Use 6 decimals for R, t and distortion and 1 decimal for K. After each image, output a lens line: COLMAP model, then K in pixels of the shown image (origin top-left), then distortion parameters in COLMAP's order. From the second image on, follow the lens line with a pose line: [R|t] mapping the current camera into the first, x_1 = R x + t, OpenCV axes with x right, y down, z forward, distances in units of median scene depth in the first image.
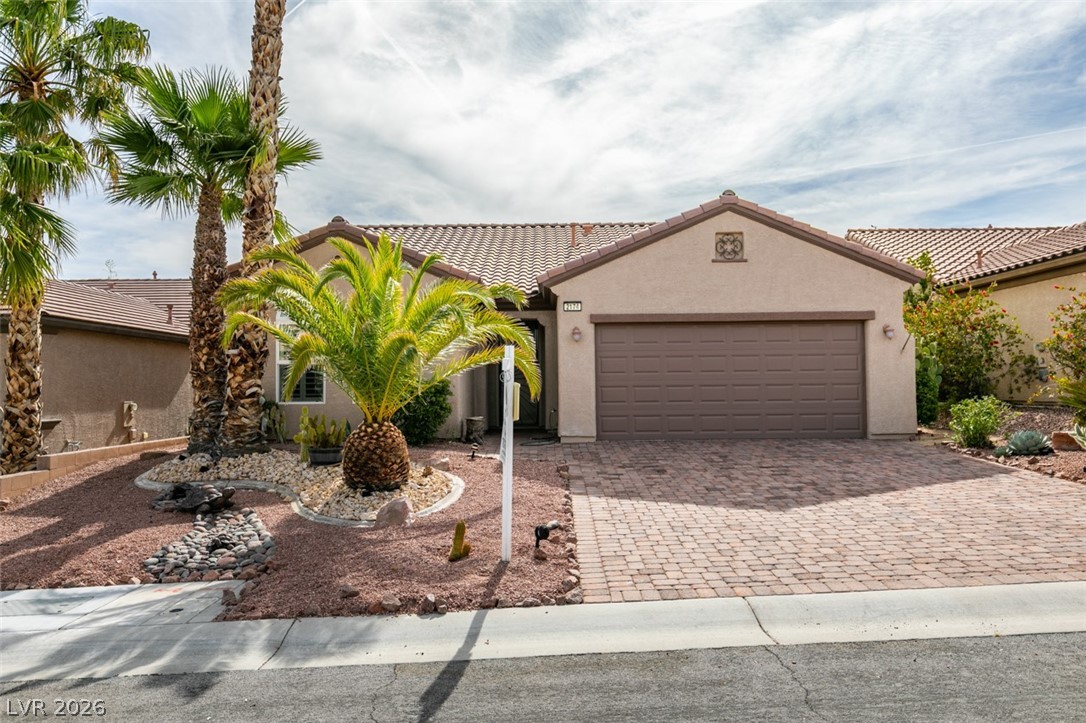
lens RADIAL K [[797.3, 0, 519.3], [0, 797.3, 362.4], [0, 0, 1]] dist [0.006544, -0.002816]
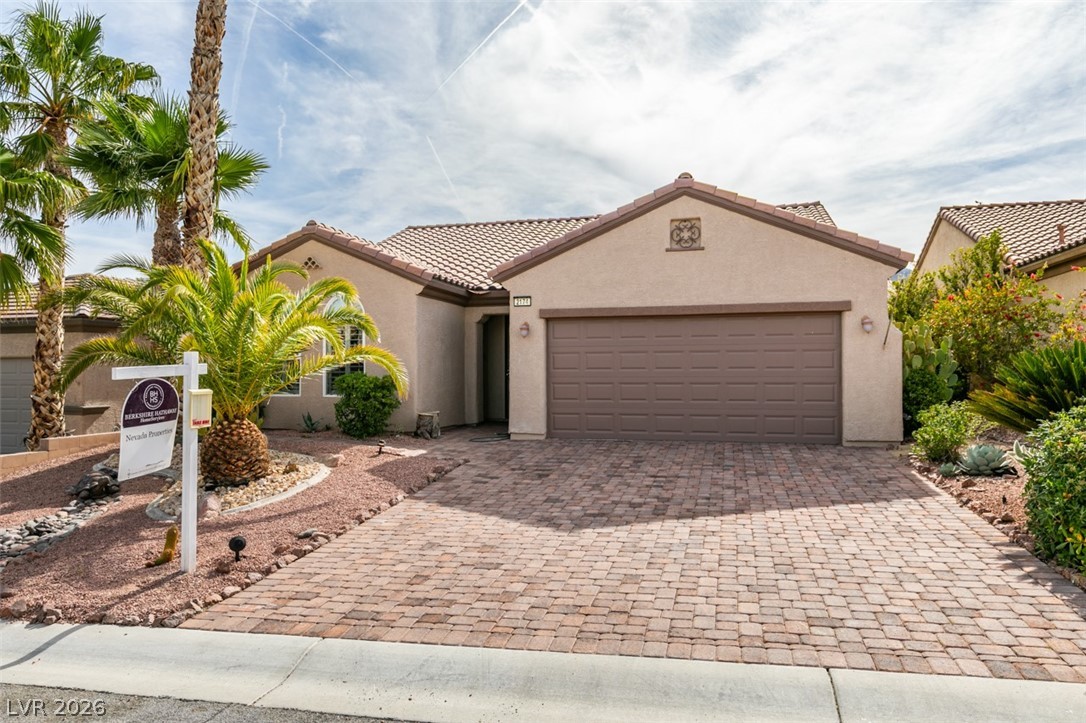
lens RADIAL K [[731.9, 0, 508.0], [0, 731.9, 356.2], [0, 0, 1]] dist [-0.001336, -0.004365]
pose [[0.967163, 0.001583, -0.254153, 0.278787], [0.001357, 0.999934, 0.011395, -0.012866], [0.254154, -0.011365, 0.967097, 0.121176]]
